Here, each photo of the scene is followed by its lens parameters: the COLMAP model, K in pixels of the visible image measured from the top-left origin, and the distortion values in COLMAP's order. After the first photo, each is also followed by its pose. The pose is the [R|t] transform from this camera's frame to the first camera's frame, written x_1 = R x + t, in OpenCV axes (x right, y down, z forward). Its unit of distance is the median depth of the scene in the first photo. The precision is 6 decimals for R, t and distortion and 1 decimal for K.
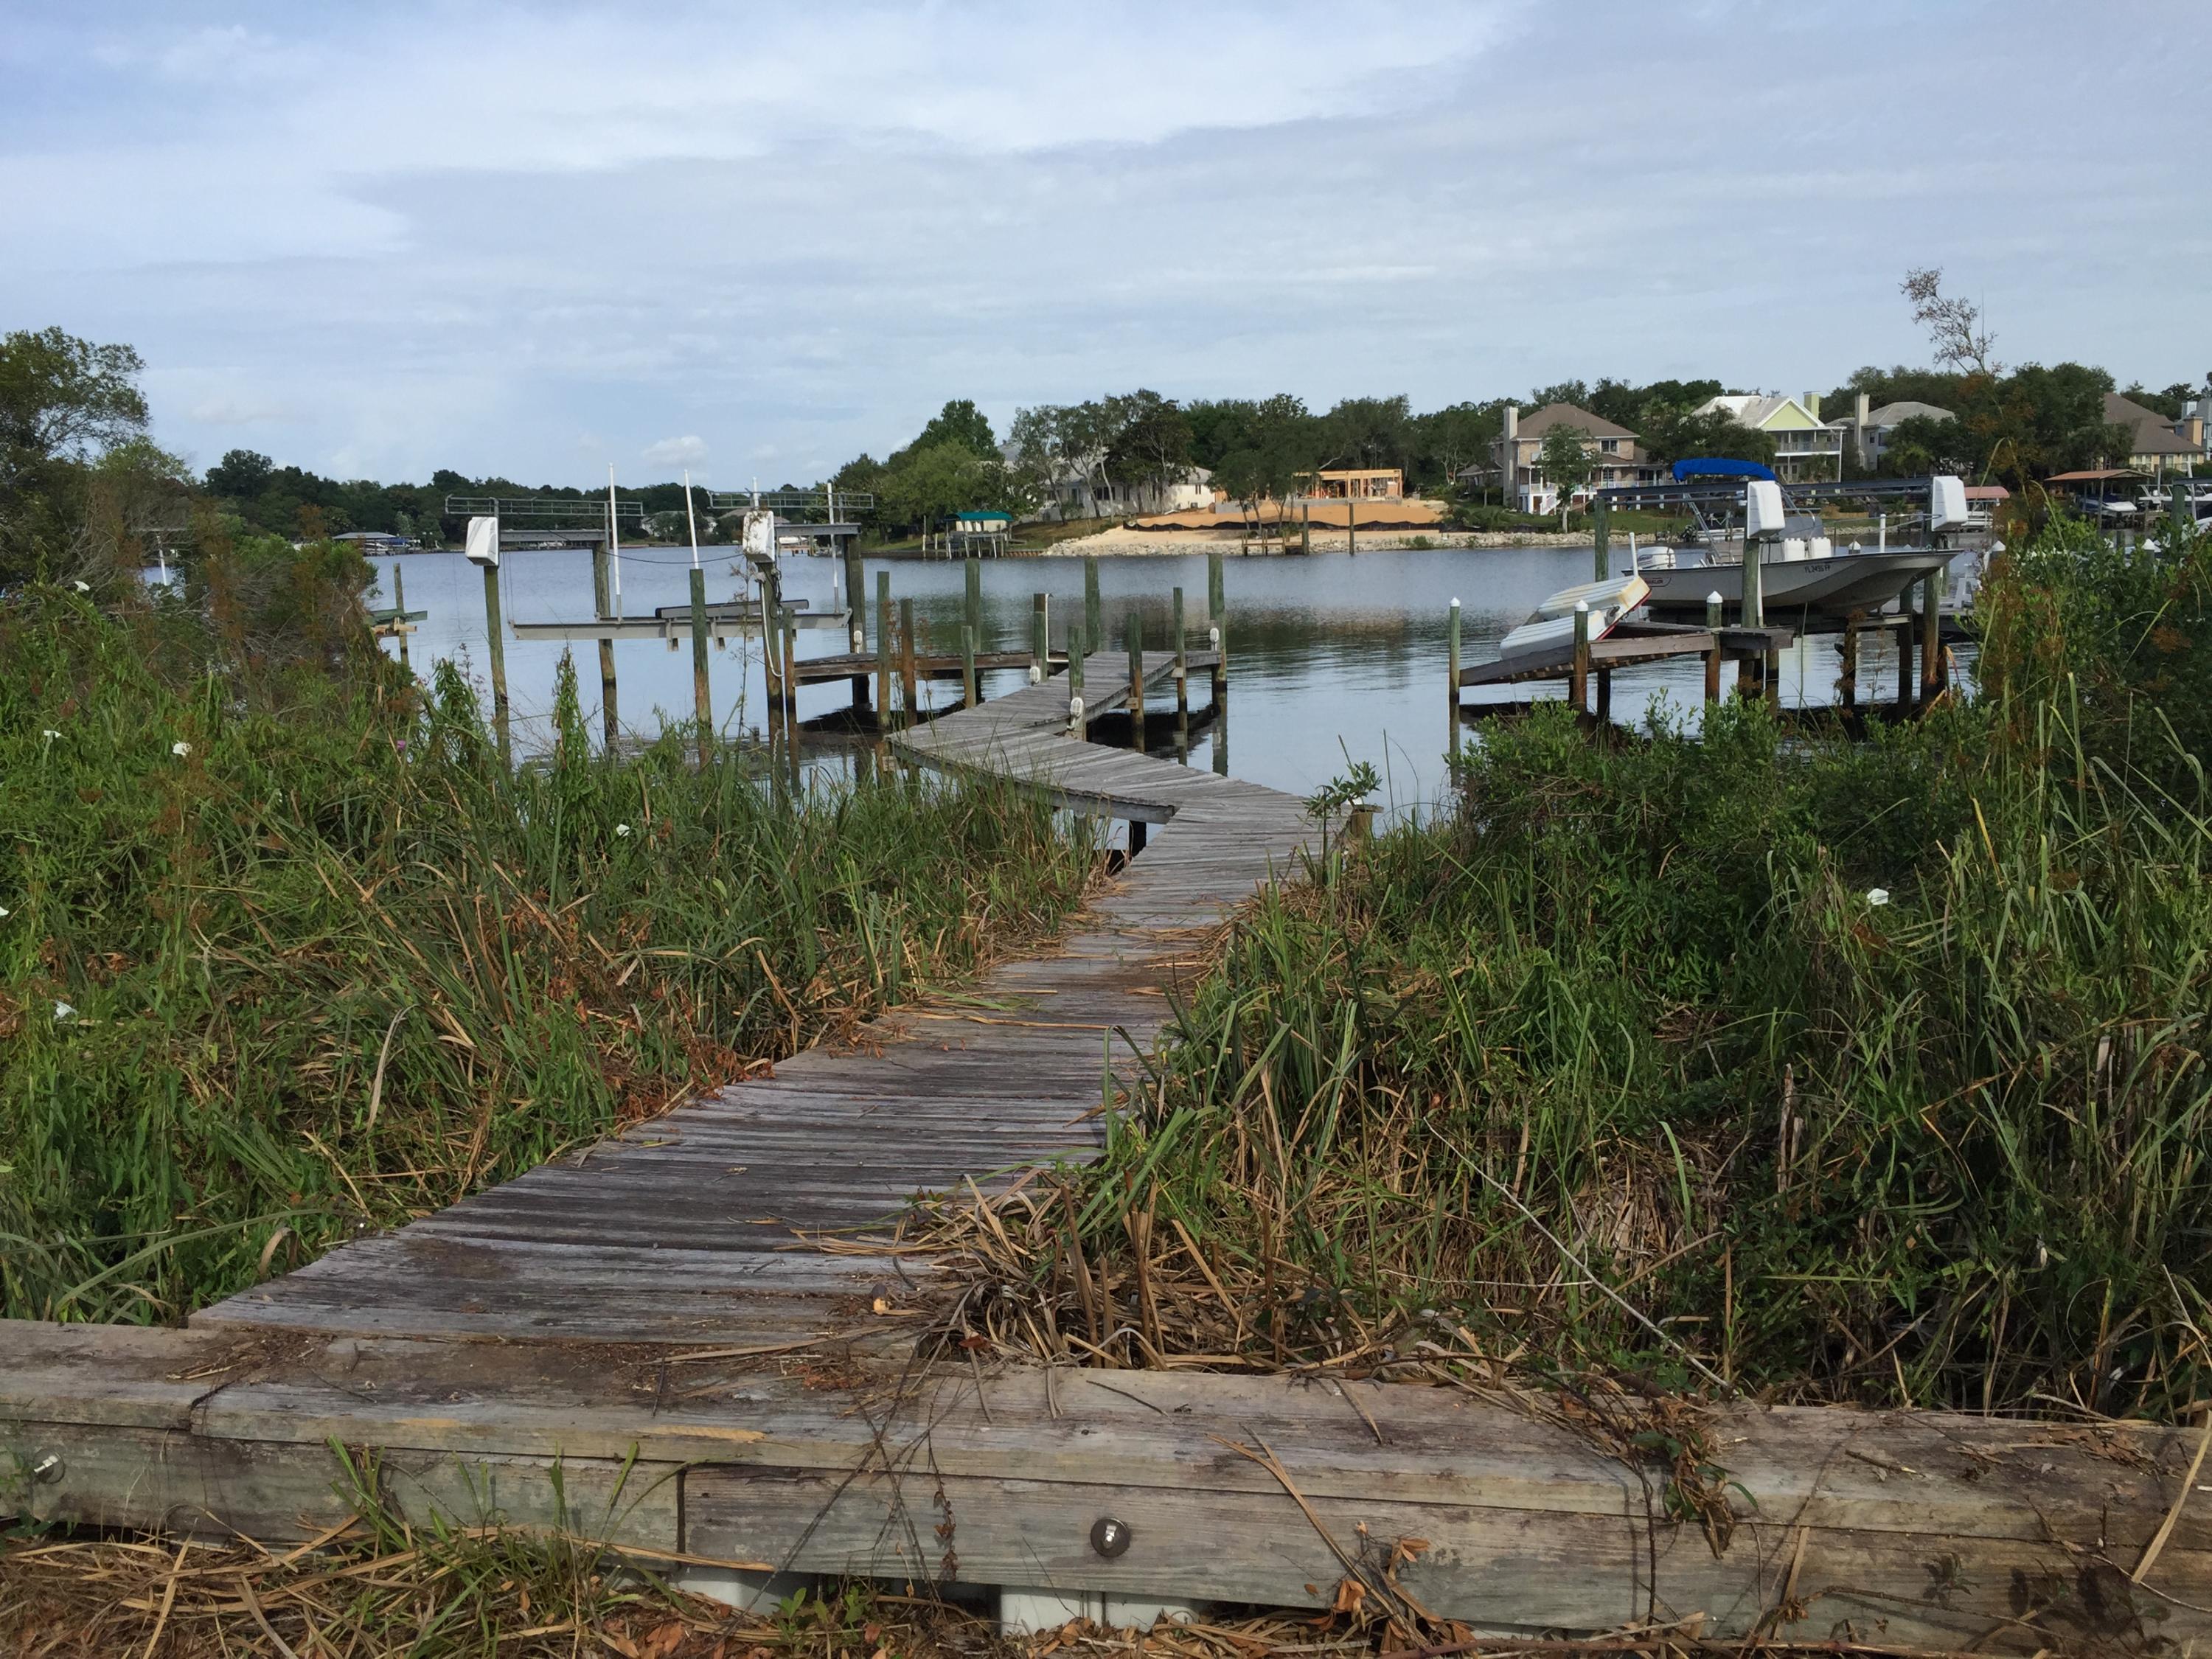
lens RADIAL K [[1865.1, 0, 1110.8], [0, 1865.1, 814.6], [0, 0, 1]] dist [0.043942, -0.034819]
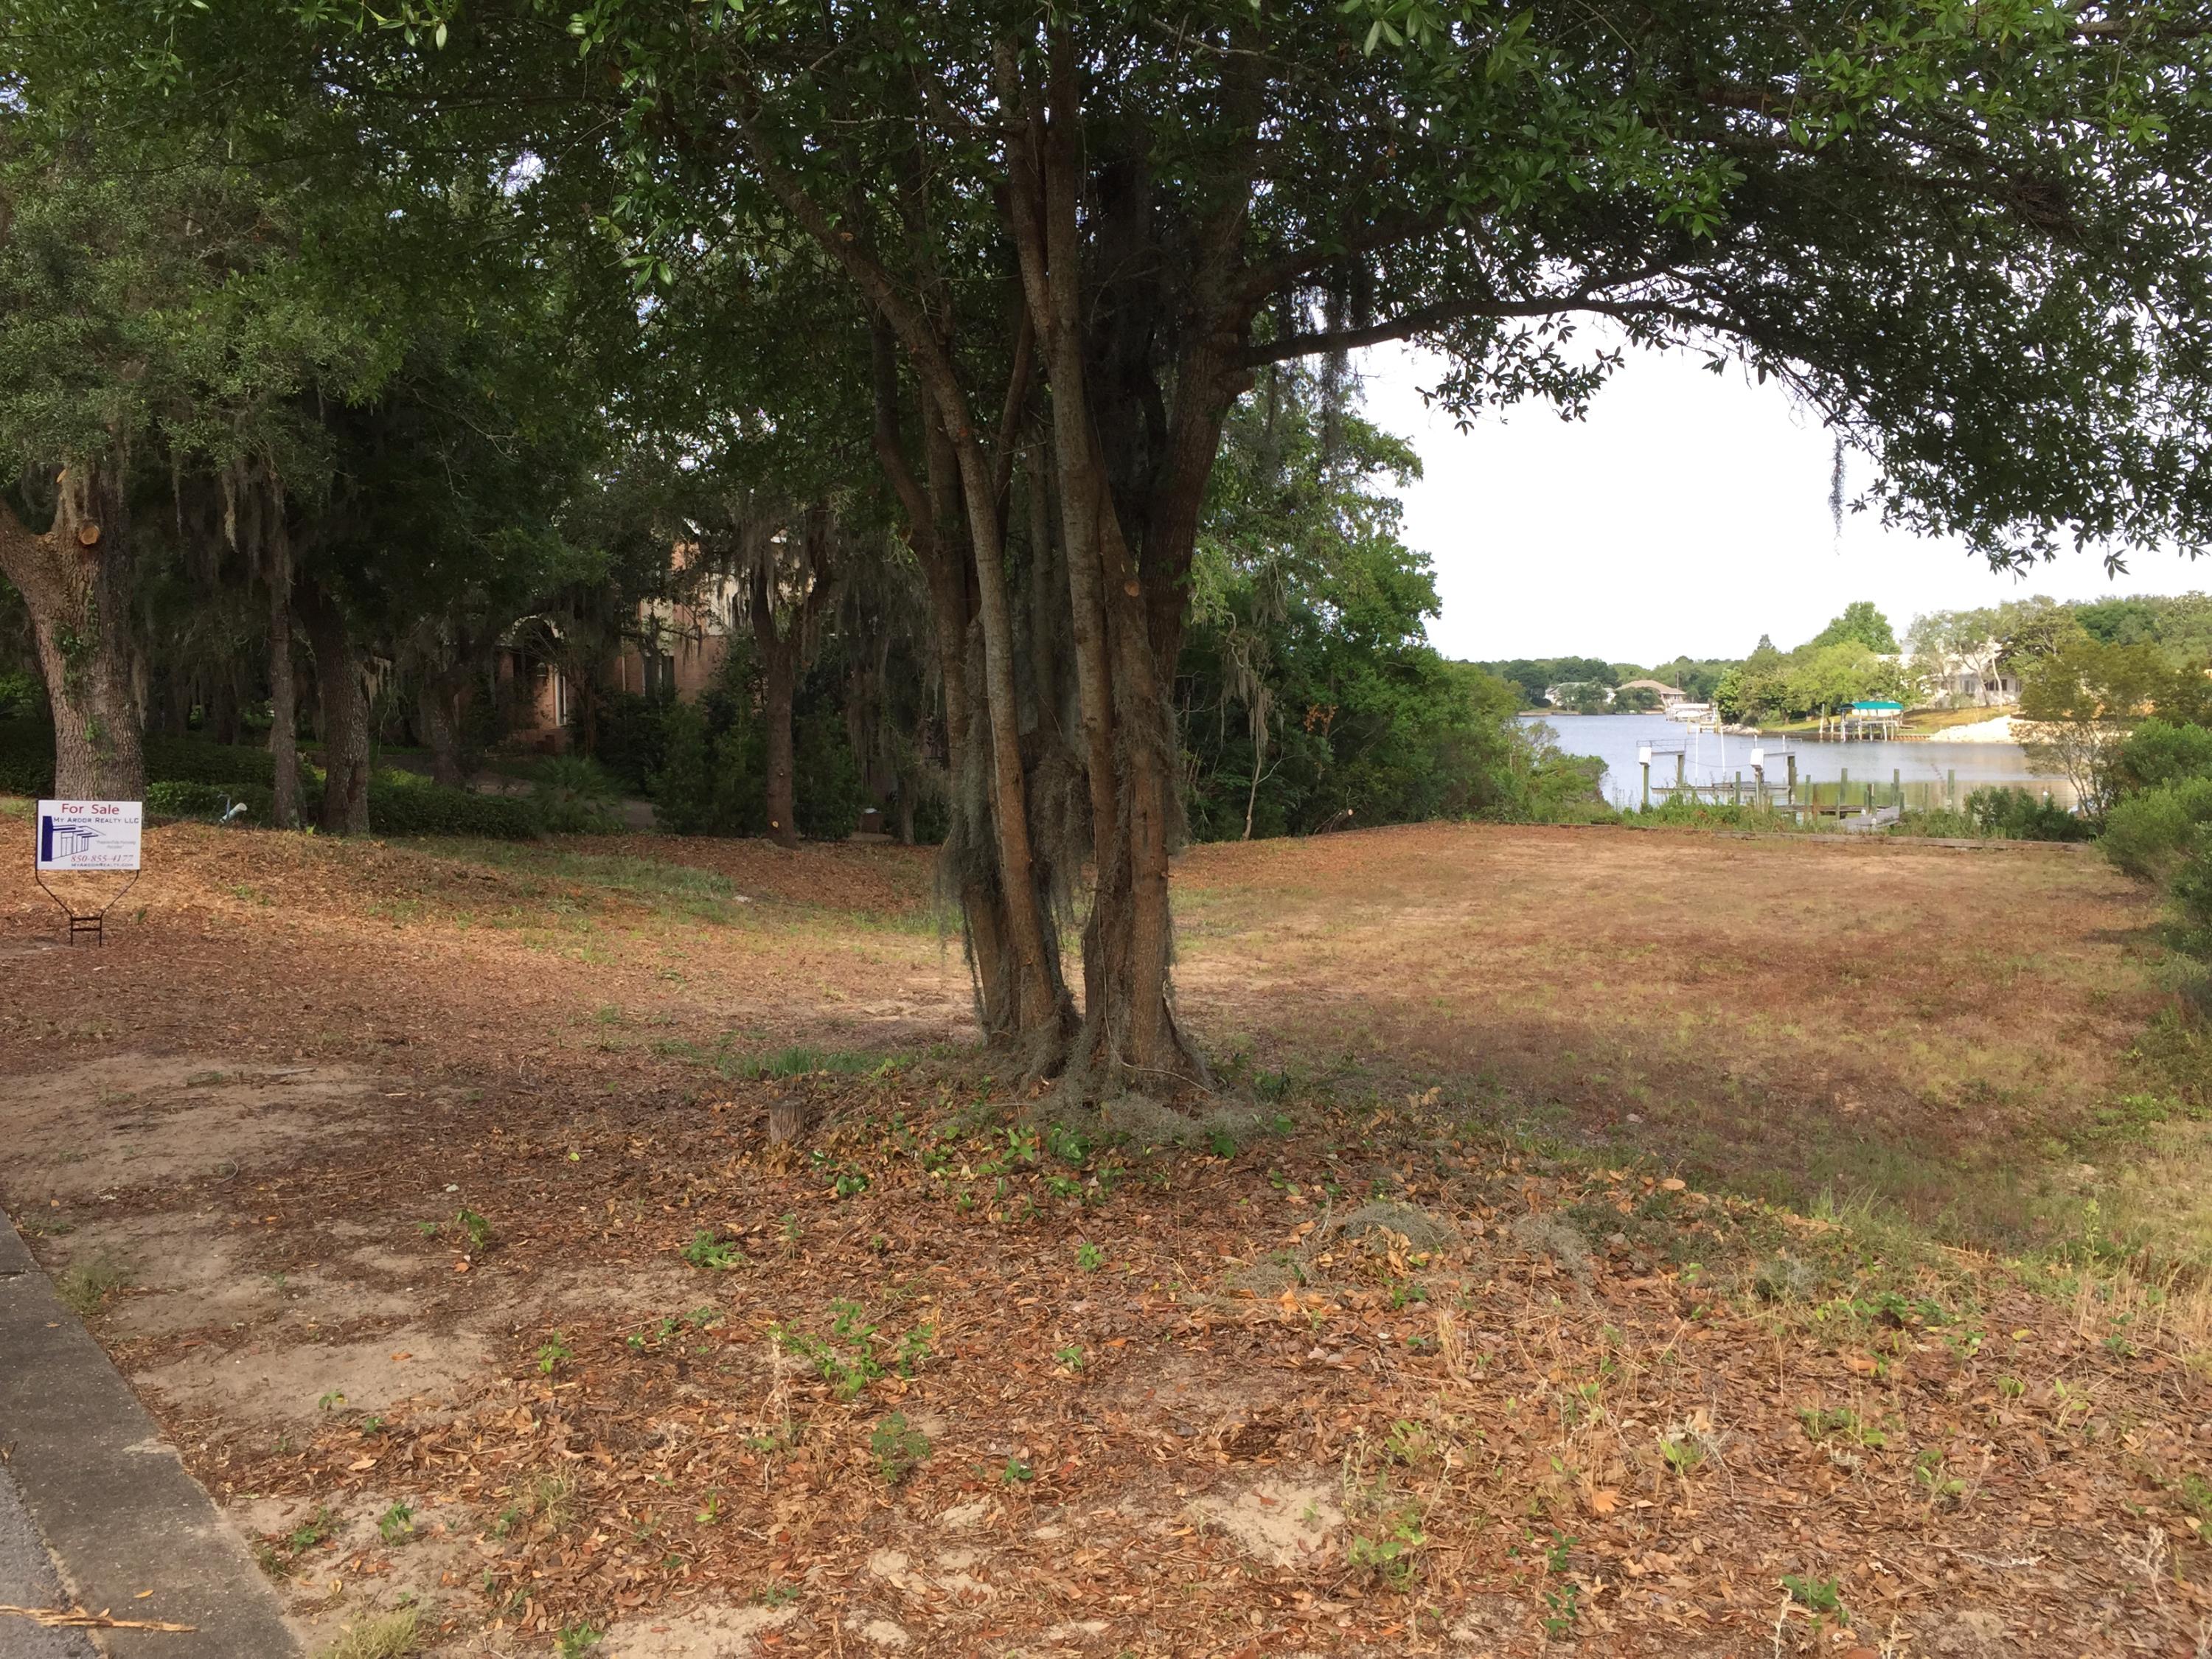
lens RADIAL K [[1865.1, 0, 1106.8], [0, 1865.1, 815.0], [0, 0, 1]] dist [0.043942, -0.034819]
pose [[0.895313, 0.043477, -0.443311, 0.023938], [-0.081207, 0.994478, -0.066473, 0.026121], [0.437973, 0.095514, 0.893900, -0.253511]]
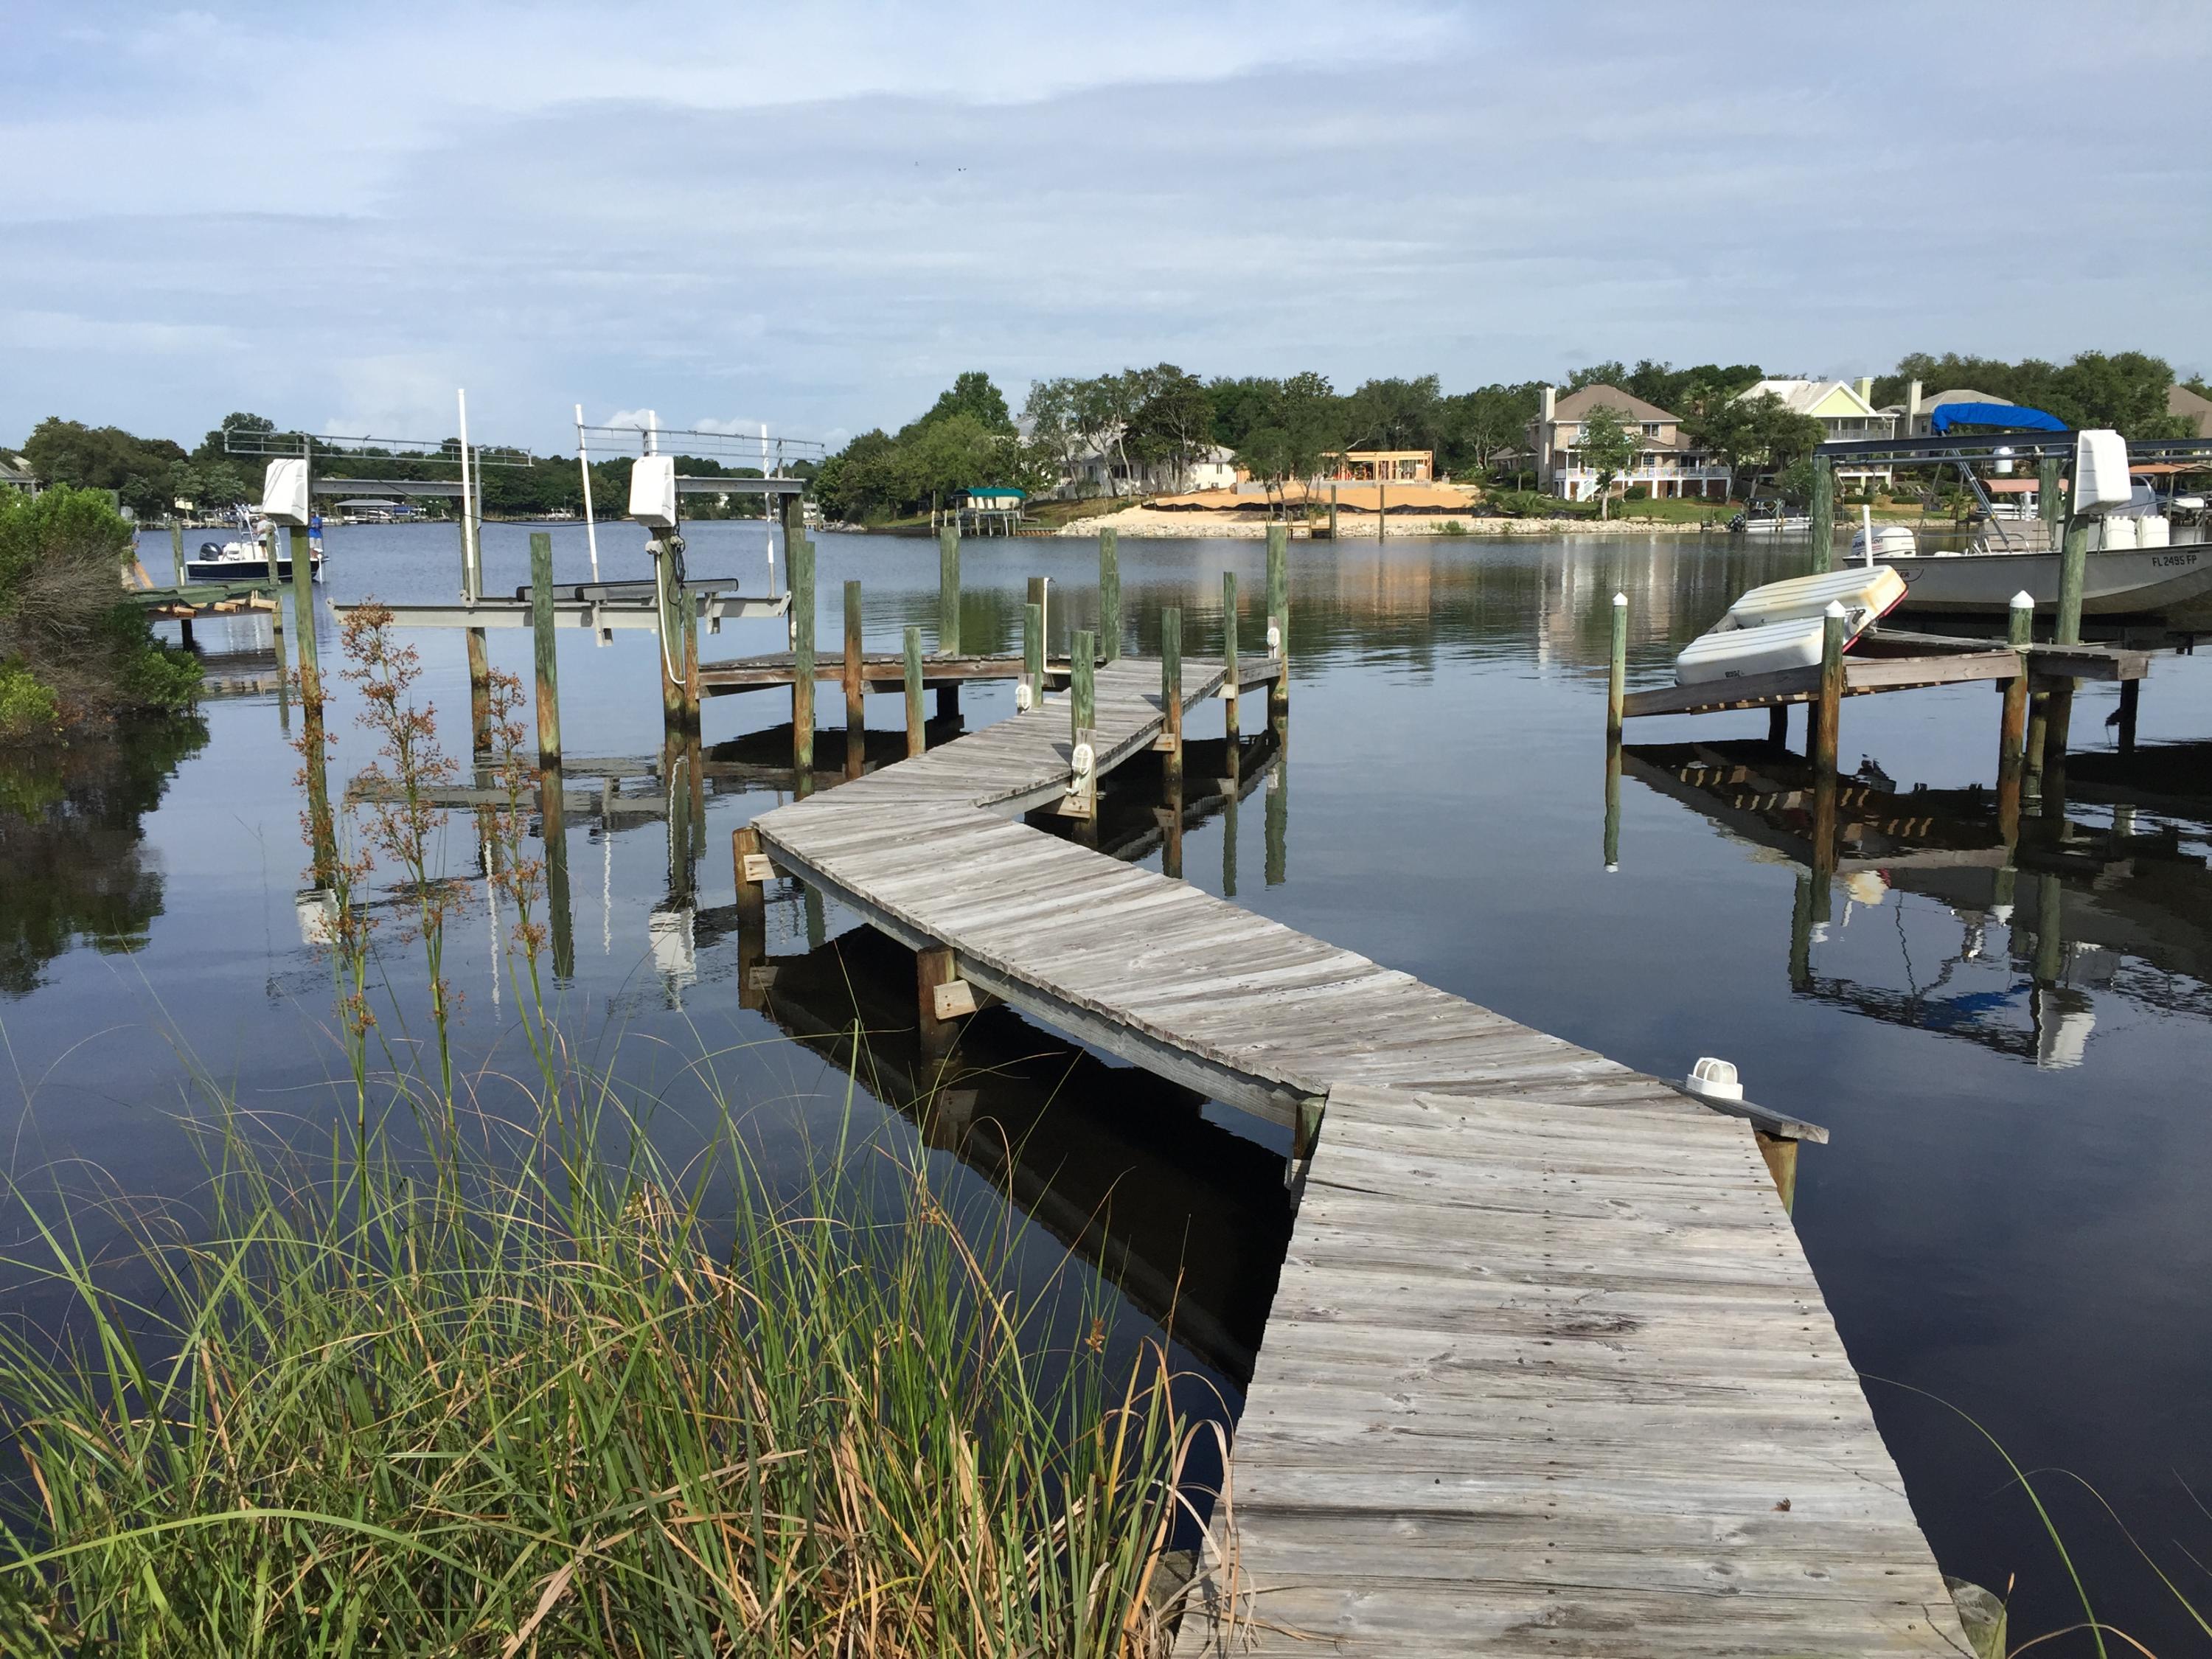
lens RADIAL K [[1865.1, 0, 1110.1], [0, 1865.1, 812.2], [0, 0, 1]] dist [0.043942, -0.034819]
pose [[0.999816, 0.018230, -0.005969, -0.000512], [-0.018180, 0.999799, 0.008466, -0.004778], [0.006122, -0.008356, 0.999946, 0.038695]]
